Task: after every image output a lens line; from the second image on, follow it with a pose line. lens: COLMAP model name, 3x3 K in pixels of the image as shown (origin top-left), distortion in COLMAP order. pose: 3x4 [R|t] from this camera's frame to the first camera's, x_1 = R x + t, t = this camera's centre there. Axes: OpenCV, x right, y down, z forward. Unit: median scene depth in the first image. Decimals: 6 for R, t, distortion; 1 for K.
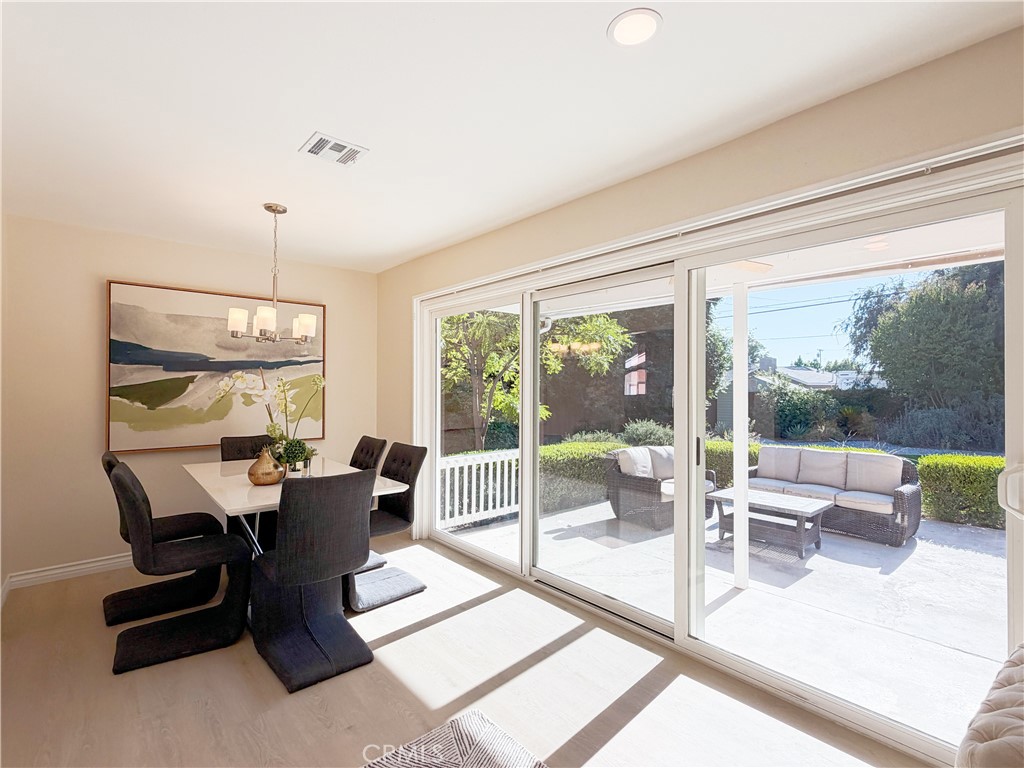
lens RADIAL K [[481.0, 0, 512.0], [0, 481.0, 384.0], [0, 0, 1]] dist [-0.001577, 0.000264]
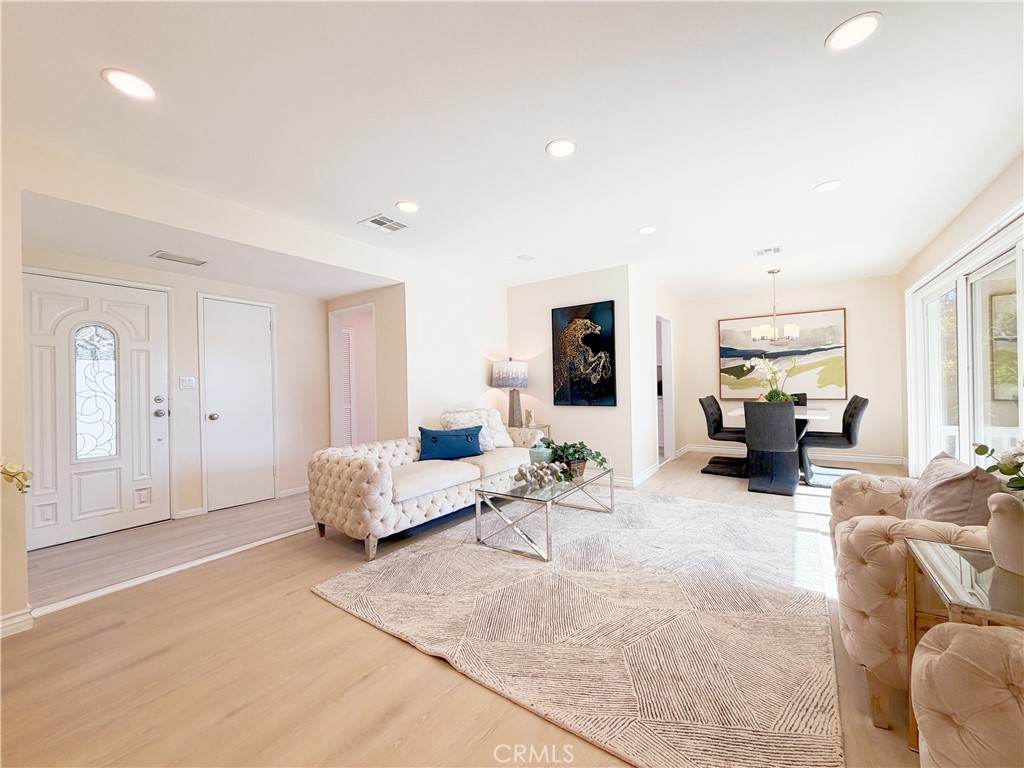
lens RADIAL K [[408.8, 0, 509.9], [0, 408.8, 383.2], [0, 0, 1]] dist [0.000702, 0.000264]
pose [[0.238531, -0.007078, -0.971109, 0.678520], [0.028296, 0.999600, -0.000335, 0.041829], [0.970722, -0.027398, 0.238636, -0.343187]]
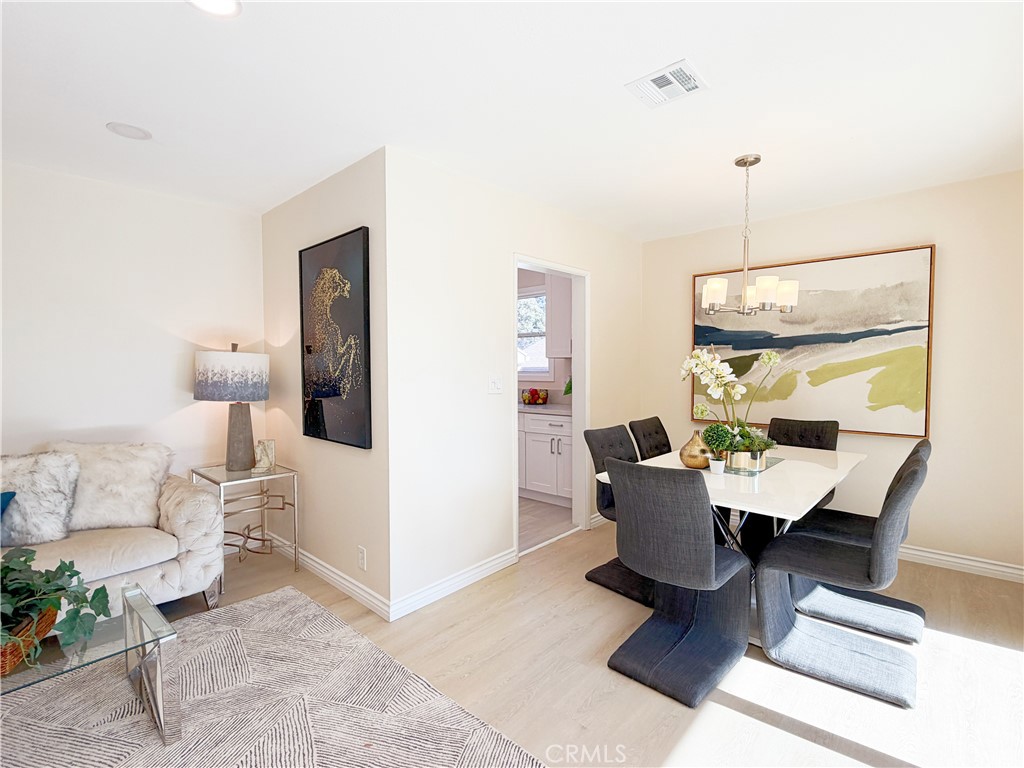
lens RADIAL K [[481.0, 0, 512.0], [0, 481.0, 384.0], [0, 0, 1]] dist [-0.001577, 0.000264]
pose [[0.112954, 0.036824, -0.992918, 0.277222], [0.012056, 0.999189, 0.038428, 0.001664], [0.993527, -0.016312, 0.112418, 0.380159]]
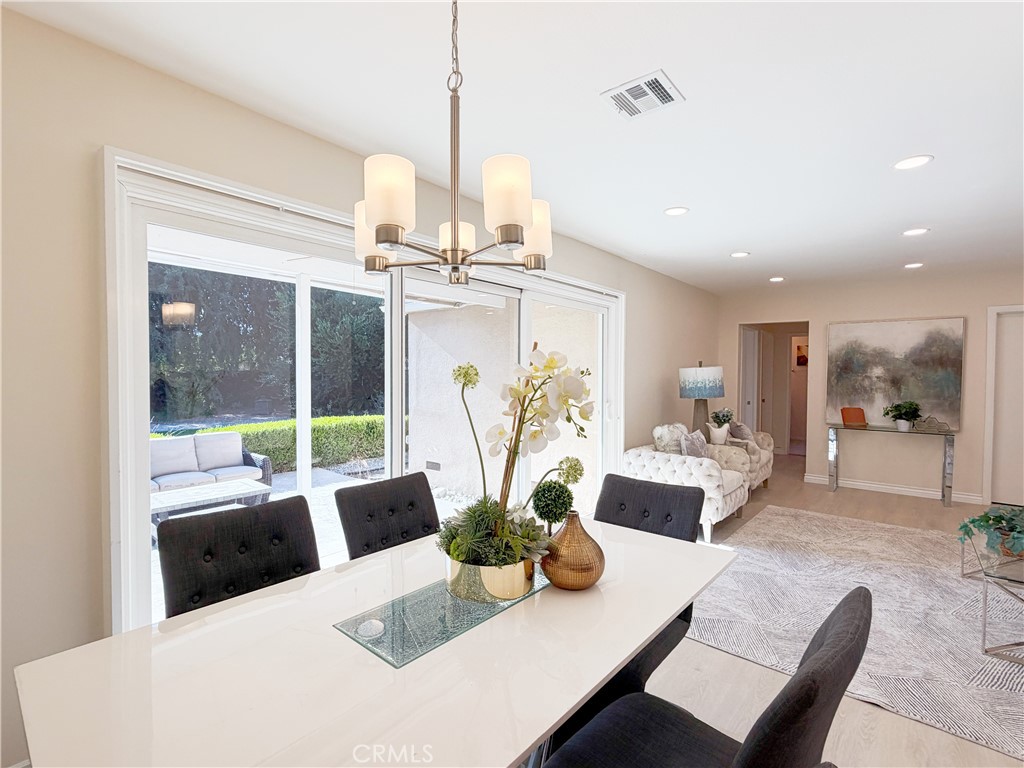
lens RADIAL K [[481.0, 0, 512.0], [0, 481.0, 384.0], [0, 0, 1]] dist [-0.001577, 0.000264]
pose [[-0.152028, -0.020398, 0.988166, -0.711349], [-0.011031, 0.999760, 0.018940, -0.003578], [-0.988315, -0.008021, -0.152216, 0.815099]]
